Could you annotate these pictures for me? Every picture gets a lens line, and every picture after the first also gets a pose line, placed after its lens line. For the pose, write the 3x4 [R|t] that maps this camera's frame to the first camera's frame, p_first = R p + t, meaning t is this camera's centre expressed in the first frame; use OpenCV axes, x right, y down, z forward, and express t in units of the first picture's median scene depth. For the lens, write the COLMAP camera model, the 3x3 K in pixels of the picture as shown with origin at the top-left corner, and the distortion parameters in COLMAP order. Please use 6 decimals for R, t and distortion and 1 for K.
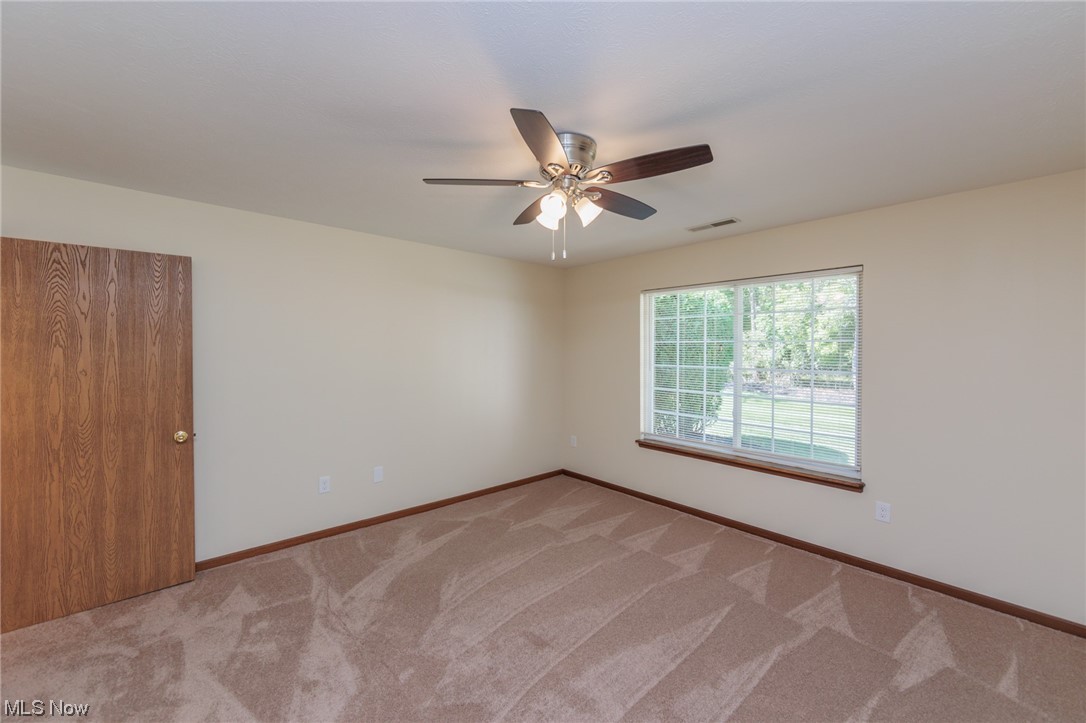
lens RADIAL K [[426.9, 0, 539.5], [0, 426.9, 355.1], [0, 0, 1]] dist [-0.002079, -0.000559]
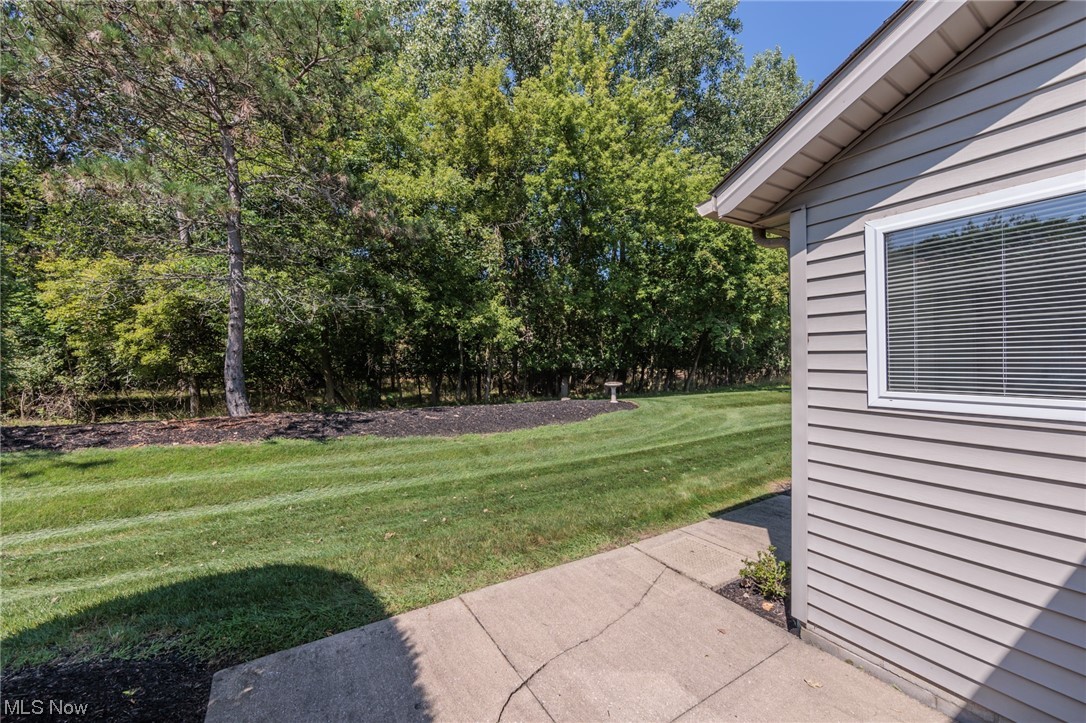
lens RADIAL K [[426.9, 0, 543.0], [0, 426.9, 362.0], [0, 0, 1]] dist [-0.002079, -0.000559]
pose [[0.180159, -0.008212, 0.983603, 0.118204], [0.014929, 0.999873, 0.005614, 0.000671], [-0.983524, 0.013673, 0.180258, 0.261497]]
